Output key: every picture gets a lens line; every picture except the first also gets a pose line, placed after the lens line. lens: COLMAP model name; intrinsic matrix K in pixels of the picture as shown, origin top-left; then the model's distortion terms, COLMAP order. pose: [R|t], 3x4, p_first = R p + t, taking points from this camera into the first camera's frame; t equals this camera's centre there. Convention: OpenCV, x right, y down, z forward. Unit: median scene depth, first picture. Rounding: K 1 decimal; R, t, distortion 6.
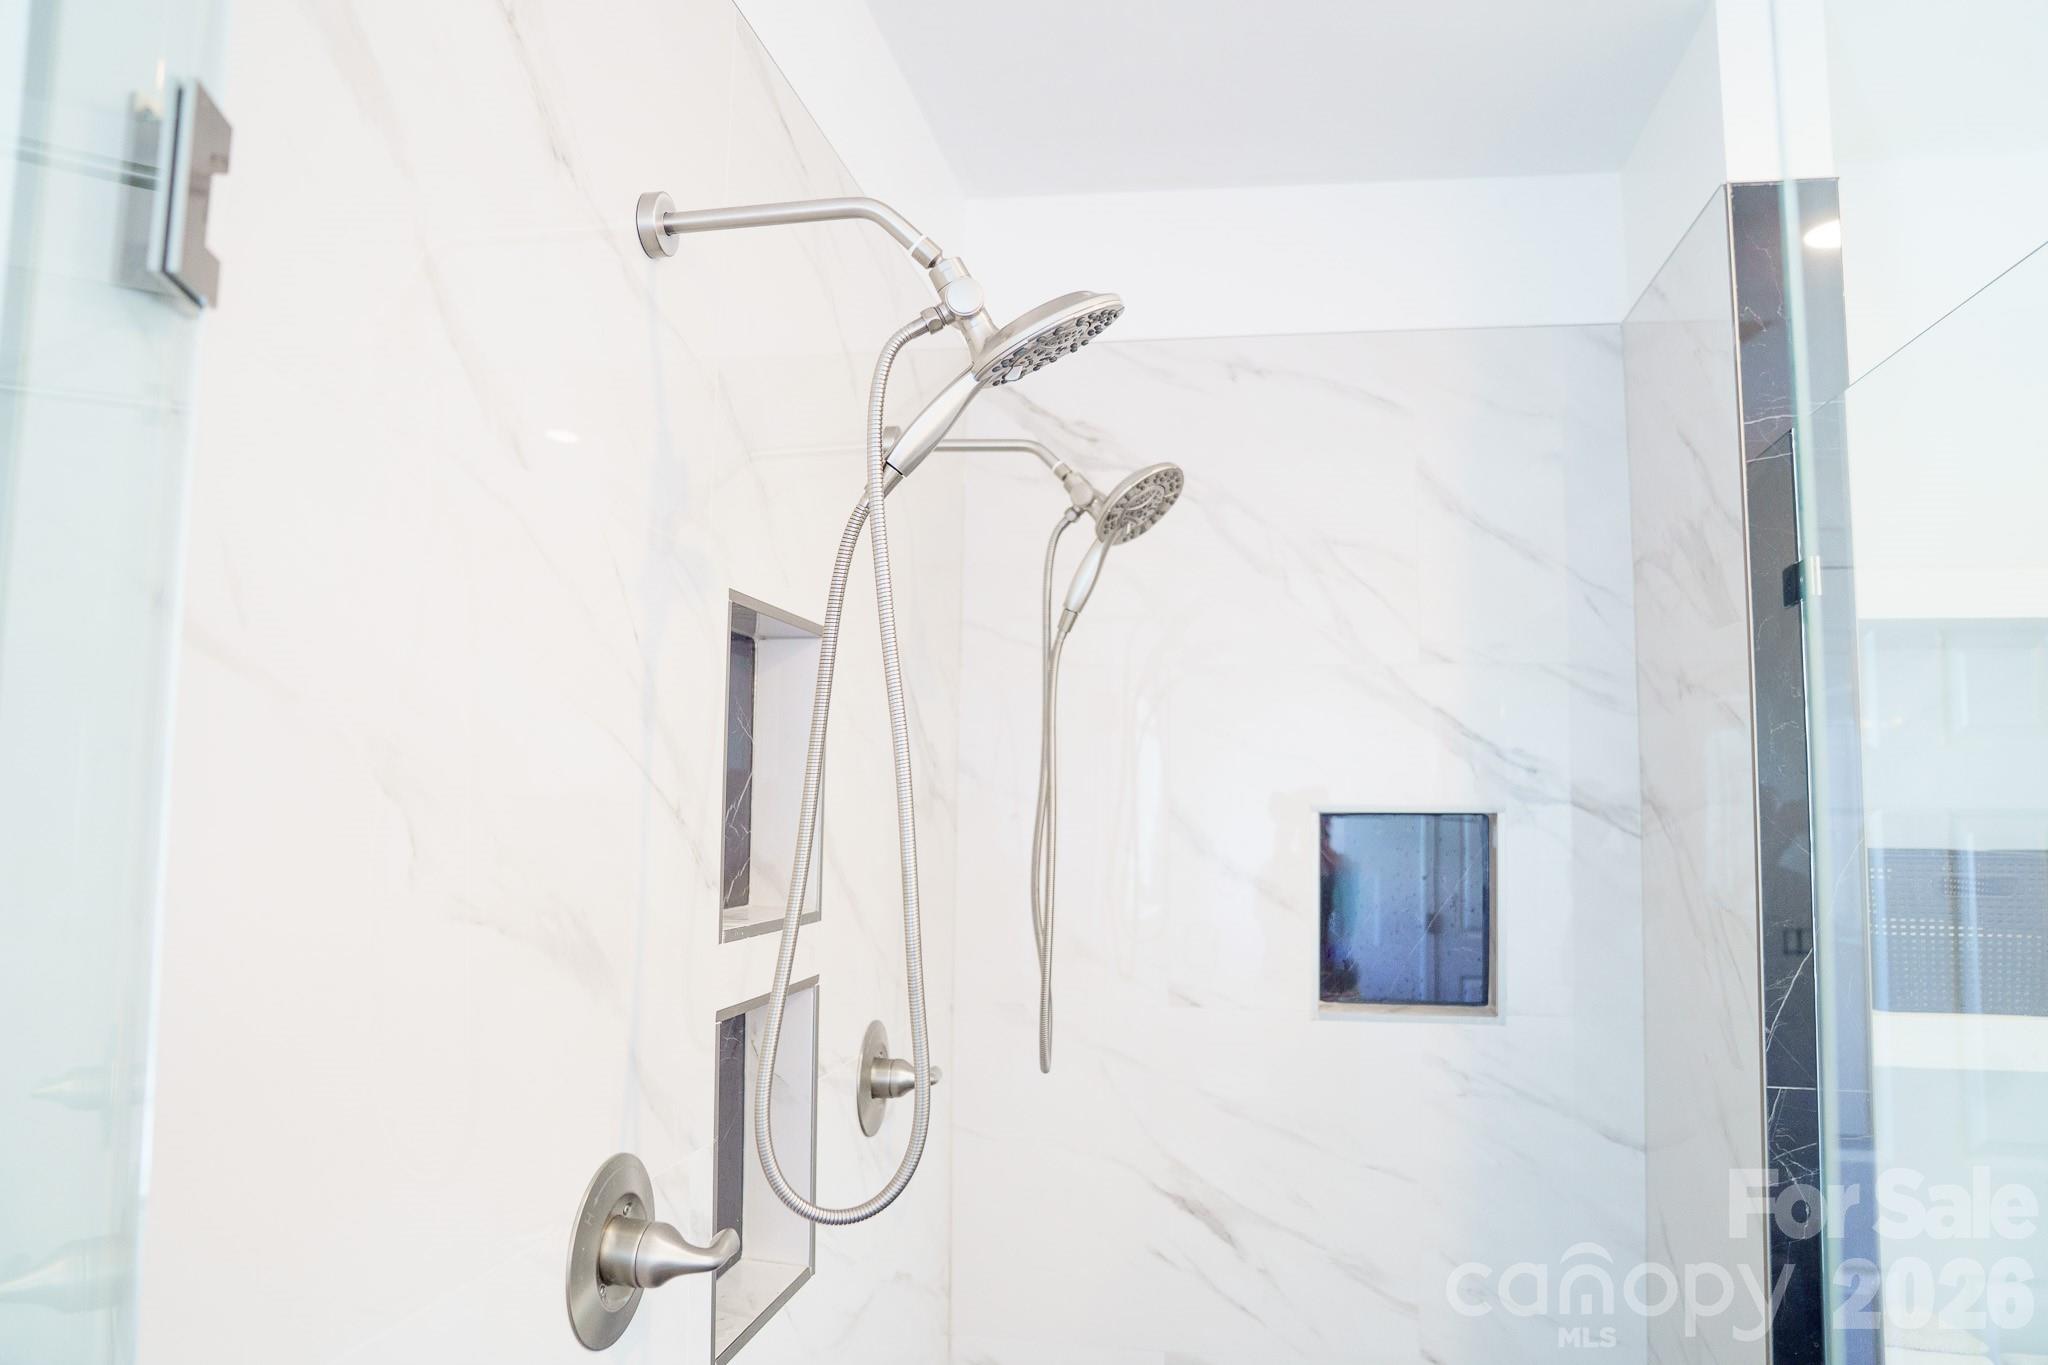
lens RADIAL K [[1433.8, 0, 1024.0], [0, 1433.8, 682.5], [0, 0, 1]] dist [-0.139817, 0.104090]
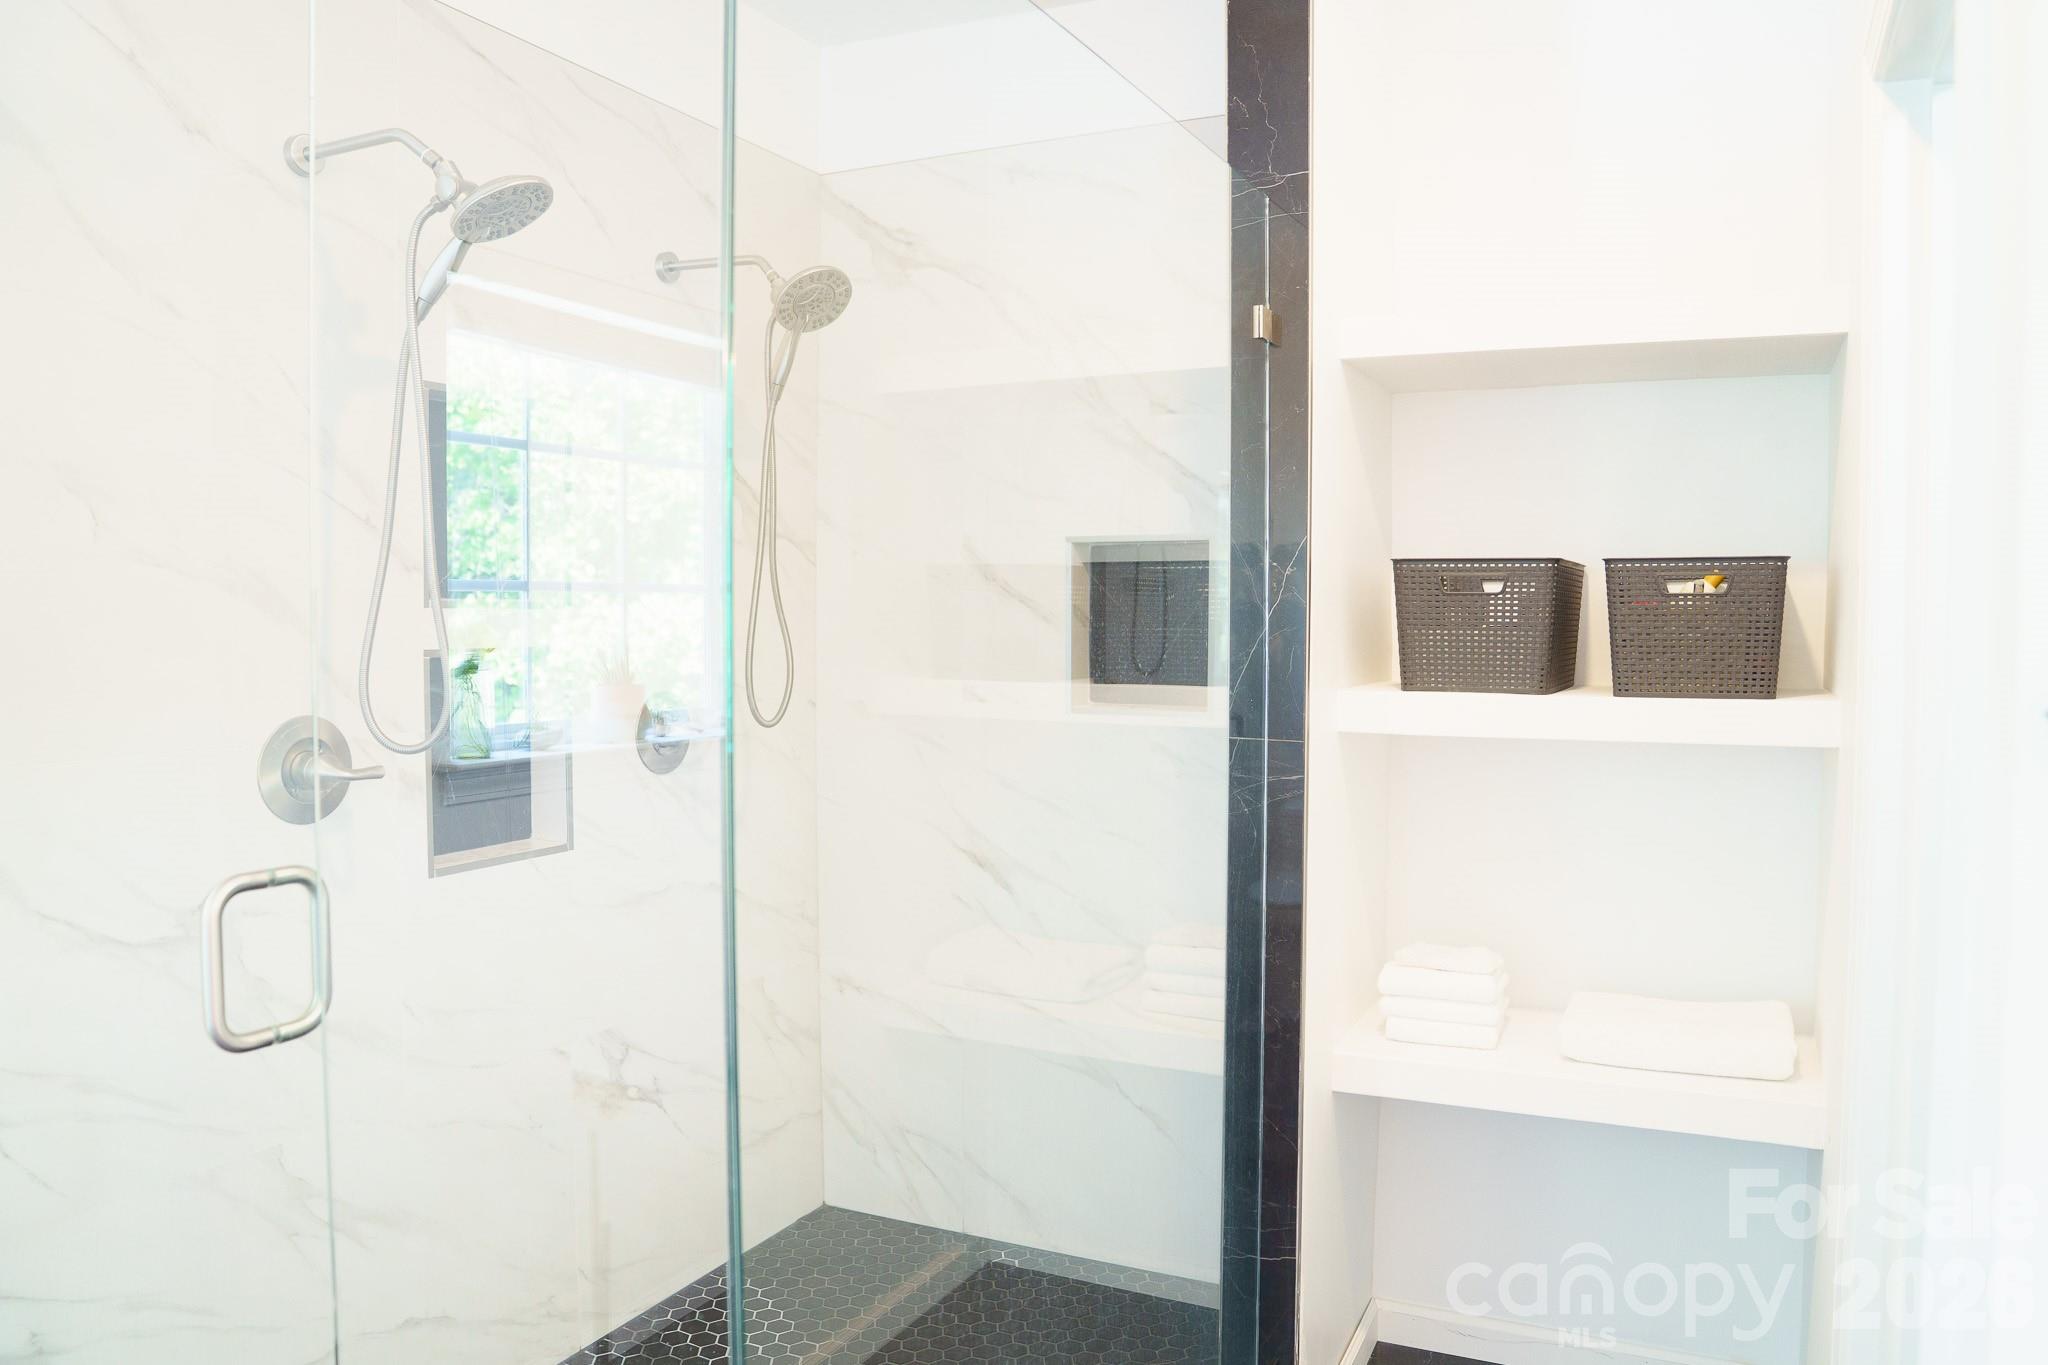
lens RADIAL K [[1498.5, 0, 1083.1], [0, 1498.5, 685.3], [0, 0, 1]] dist [-0.136099, 0.111729]
pose [[0.968105, 0.003675, -0.250516, 1.015575], [0.028961, 0.991548, 0.126464, 0.096227], [0.248864, -0.129686, 0.959817, -0.443737]]
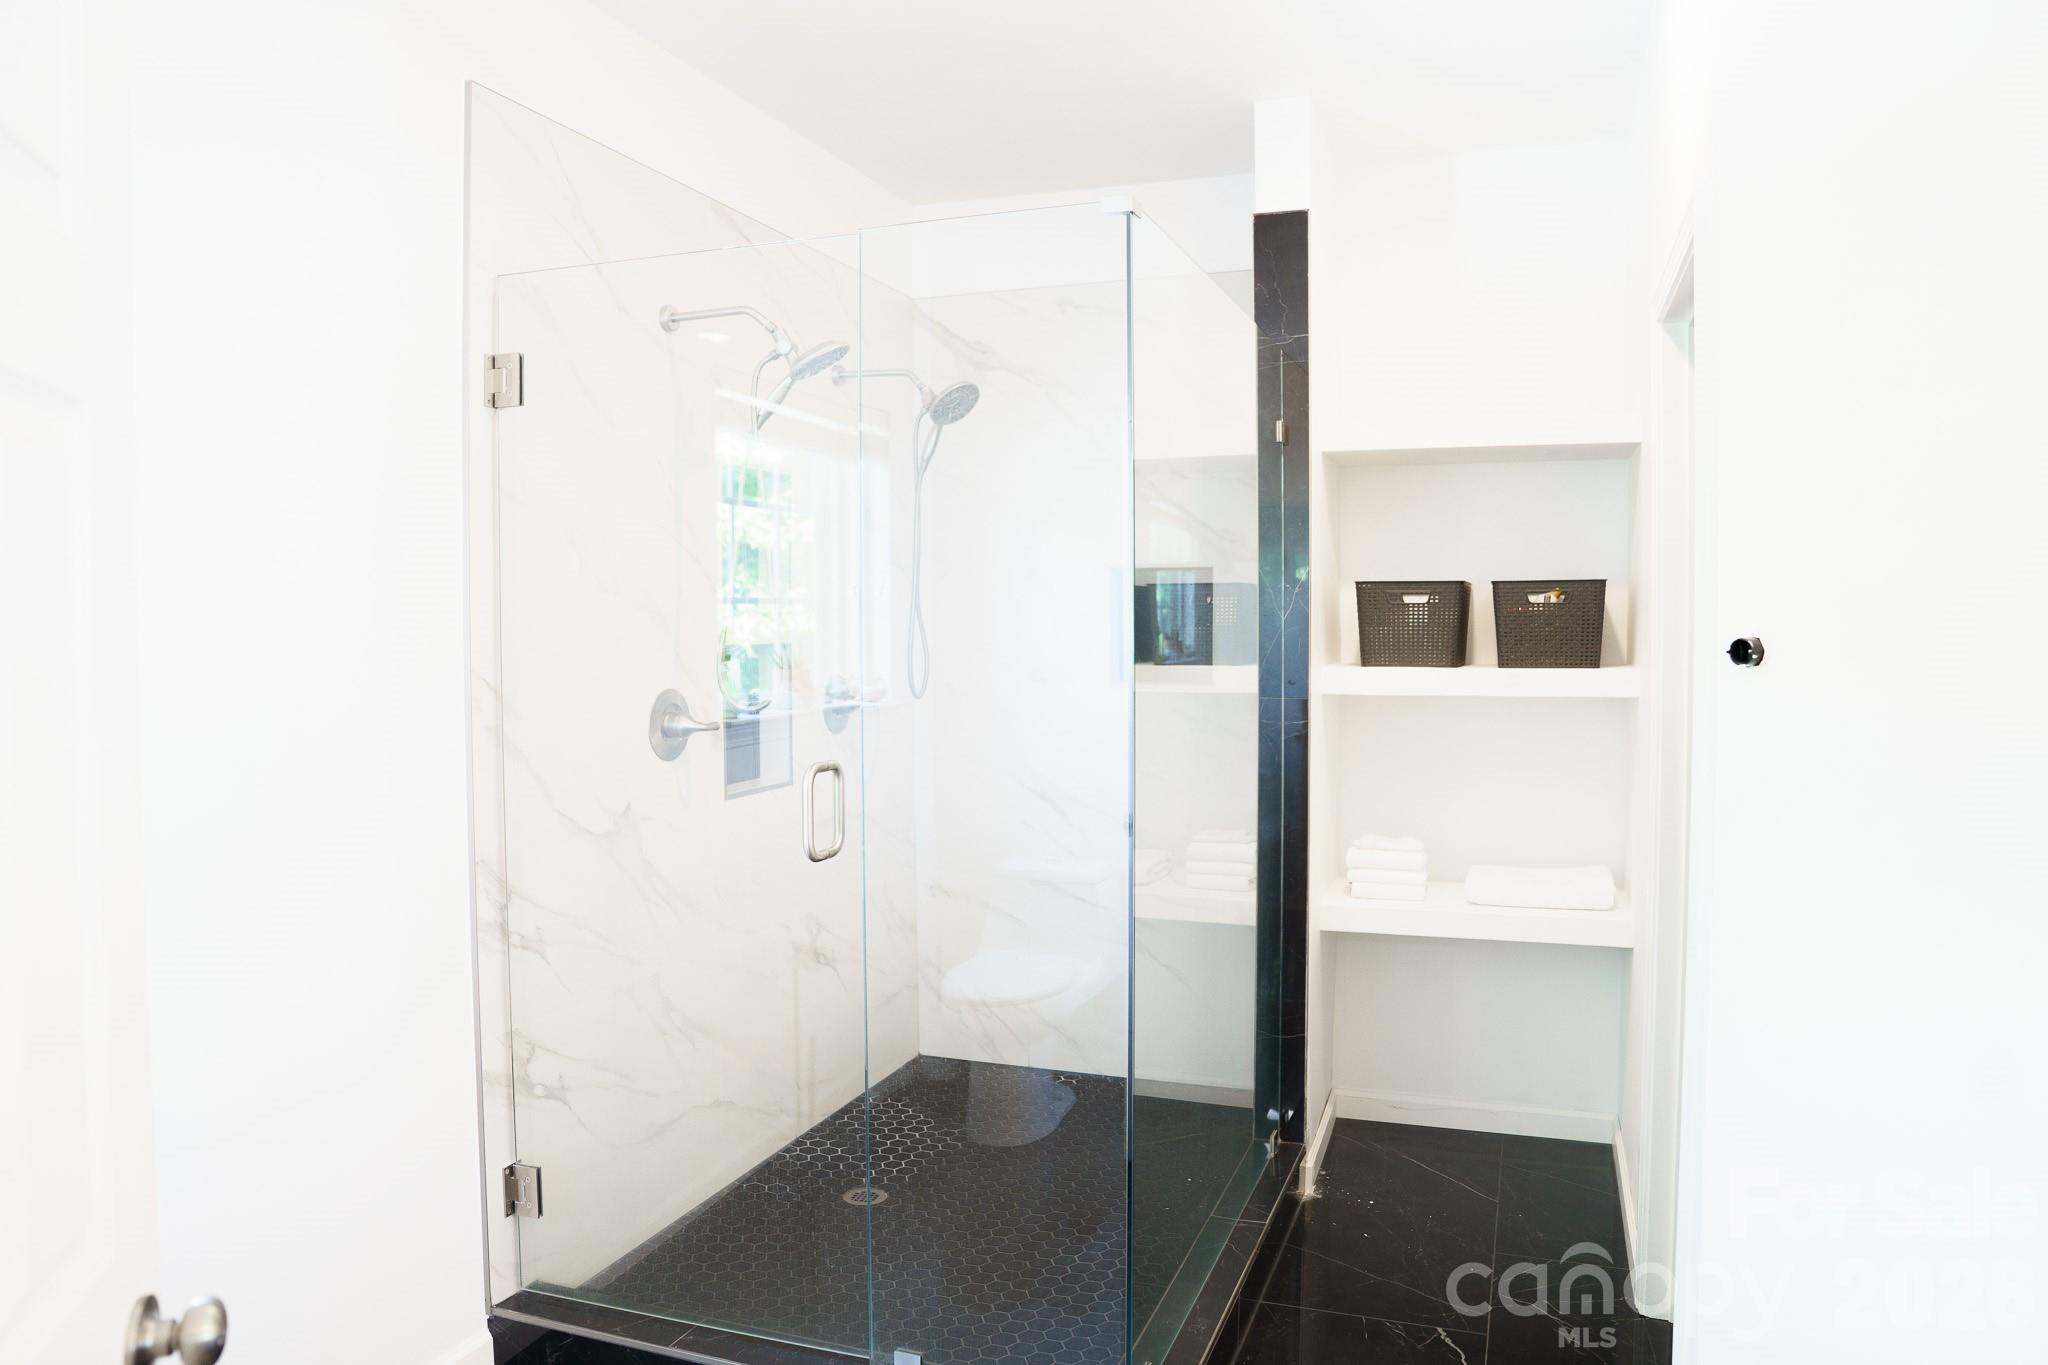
lens RADIAL K [[1433.8, 0, 1024.0], [0, 1433.8, 682.5], [0, 0, 1]] dist [-0.139817, 0.104090]
pose [[0.985229, -0.008273, -0.171044, 0.756648], [0.030109, 0.991640, 0.125472, 0.014659], [0.168576, -0.128768, 0.977241, -1.369776]]
